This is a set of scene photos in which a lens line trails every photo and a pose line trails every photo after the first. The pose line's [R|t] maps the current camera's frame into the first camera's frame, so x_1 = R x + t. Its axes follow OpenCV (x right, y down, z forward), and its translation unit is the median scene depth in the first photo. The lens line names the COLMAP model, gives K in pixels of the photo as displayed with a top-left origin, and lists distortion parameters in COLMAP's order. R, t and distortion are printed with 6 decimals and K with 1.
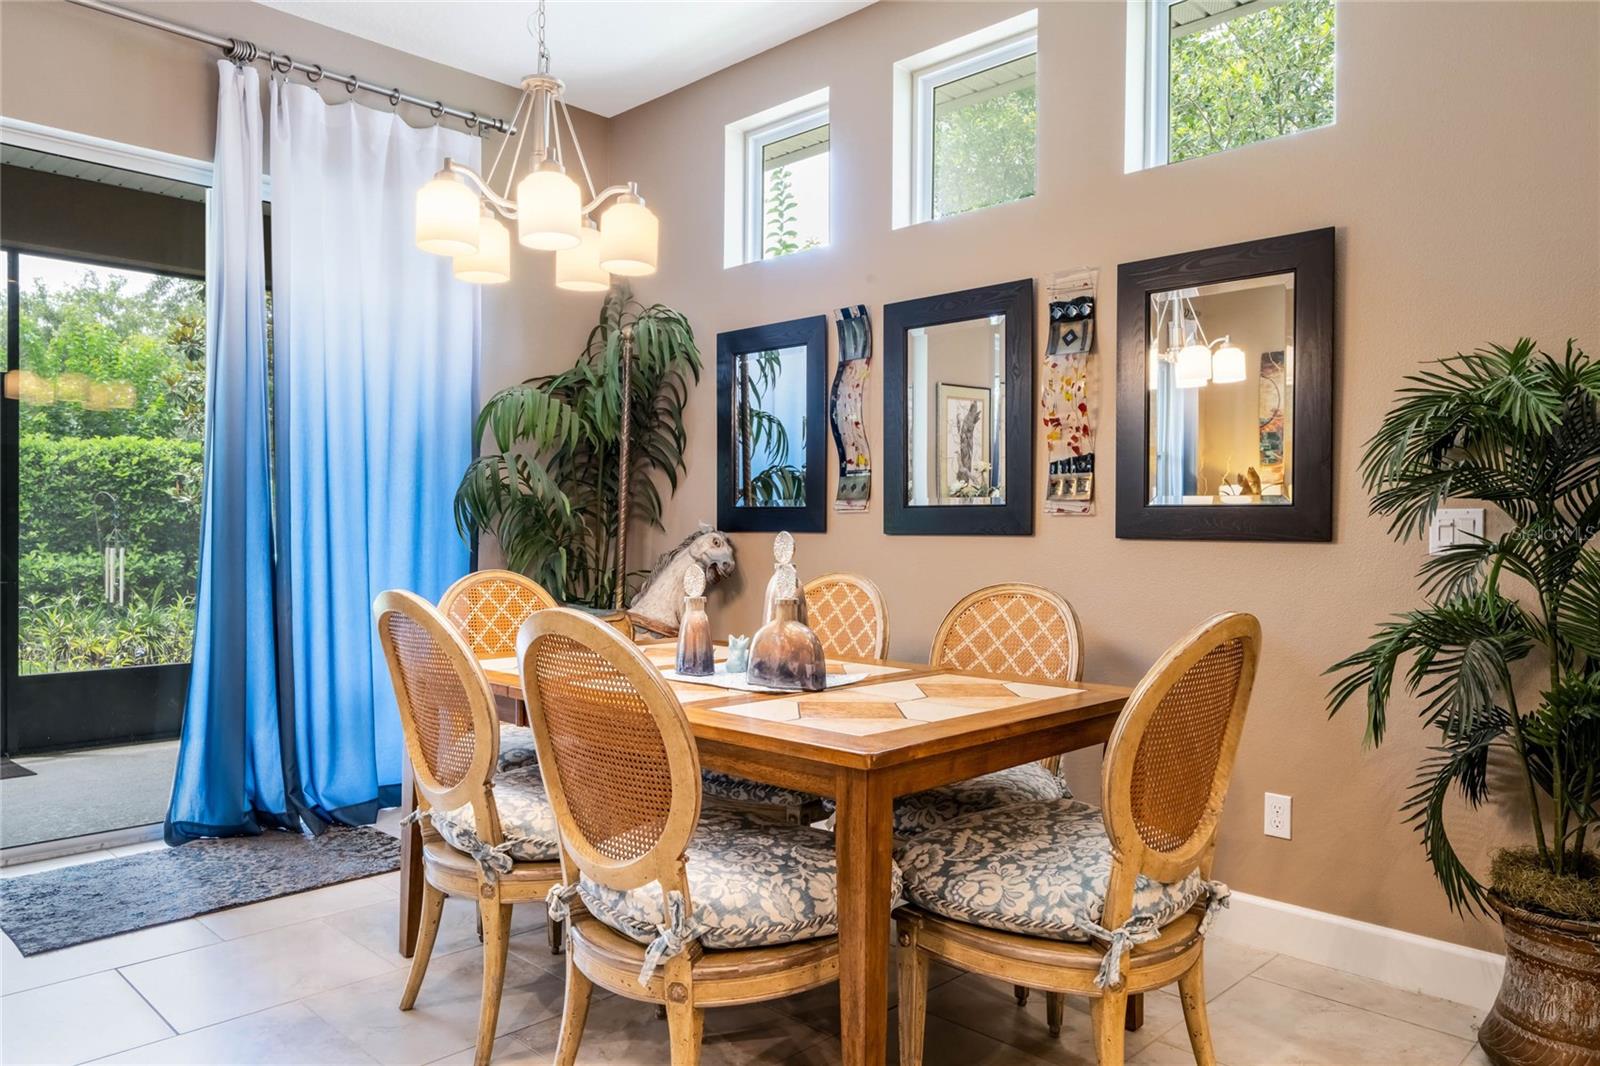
lens RADIAL K [[1091.2, 0, 800.5], [0, 1091.2, 540.1], [0, 0, 1]] dist [0.074243, 0.002377]
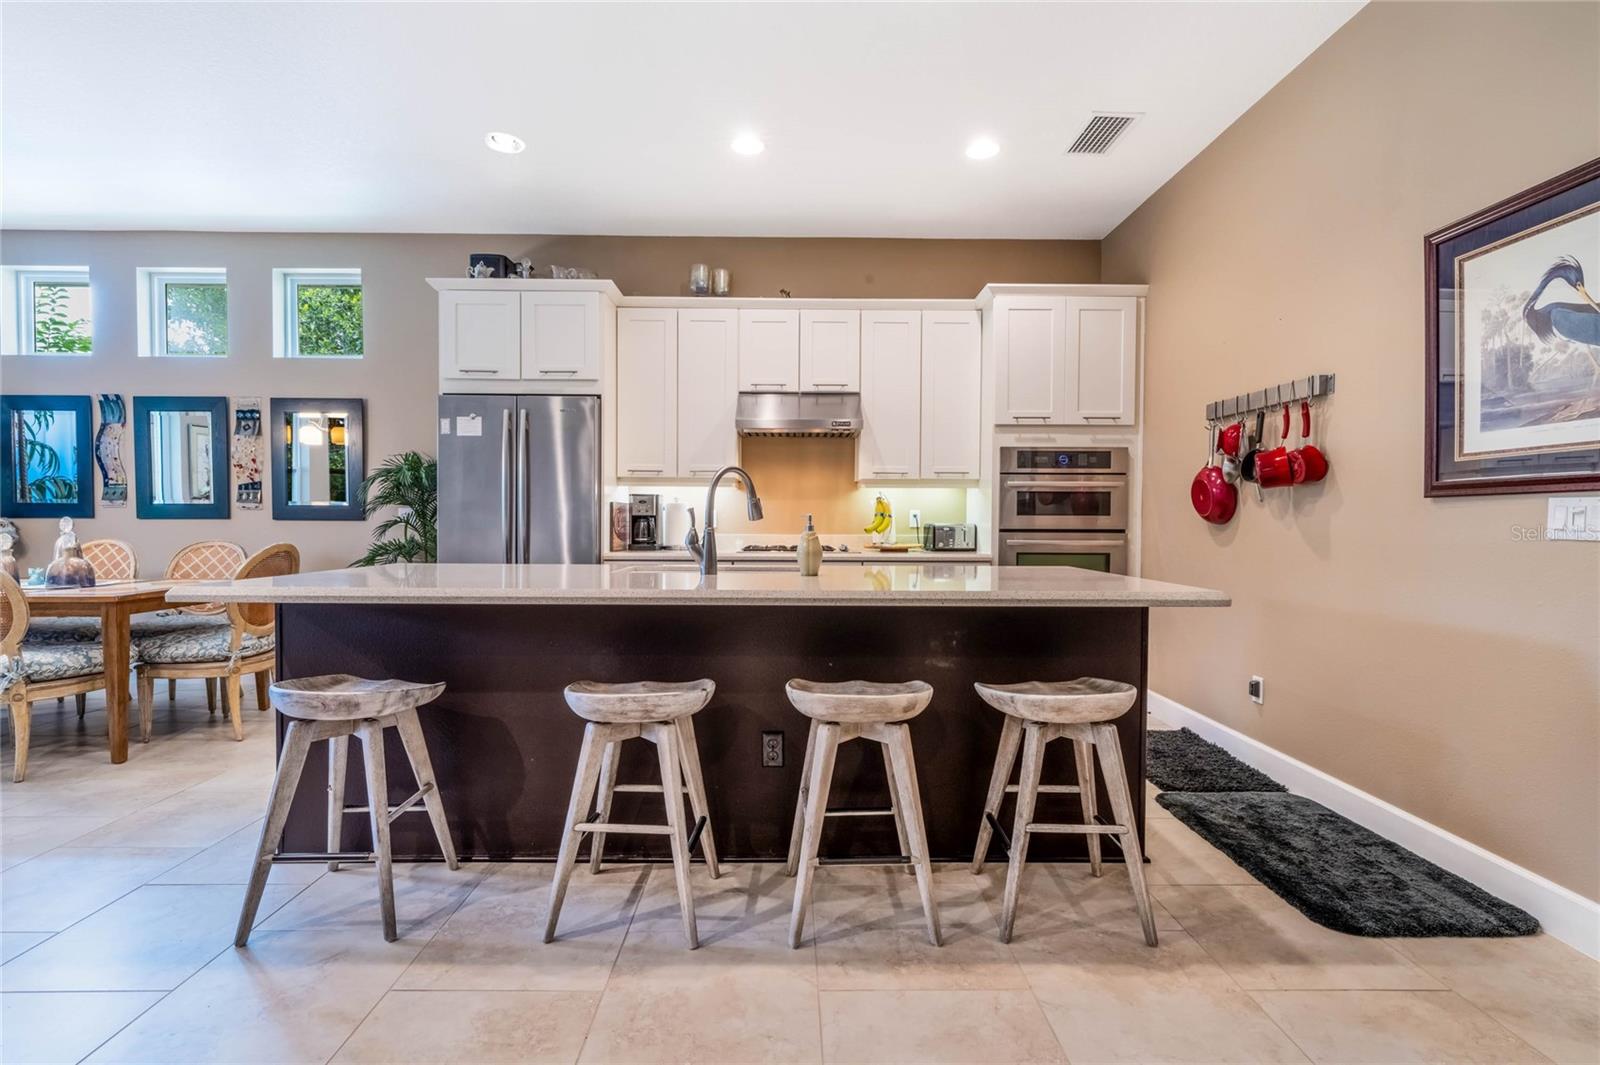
lens RADIAL K [[722.9, 0, 791.2], [0, 722.9, 538.7], [0, 0, 1]] dist [-0.002128, 0.000086]
pose [[0.704439, -0.023548, 0.709374, -0.013647], [0.009409, 0.999671, 0.023841, 0.011032], [-0.709702, -0.010120, 0.704429, -0.759846]]
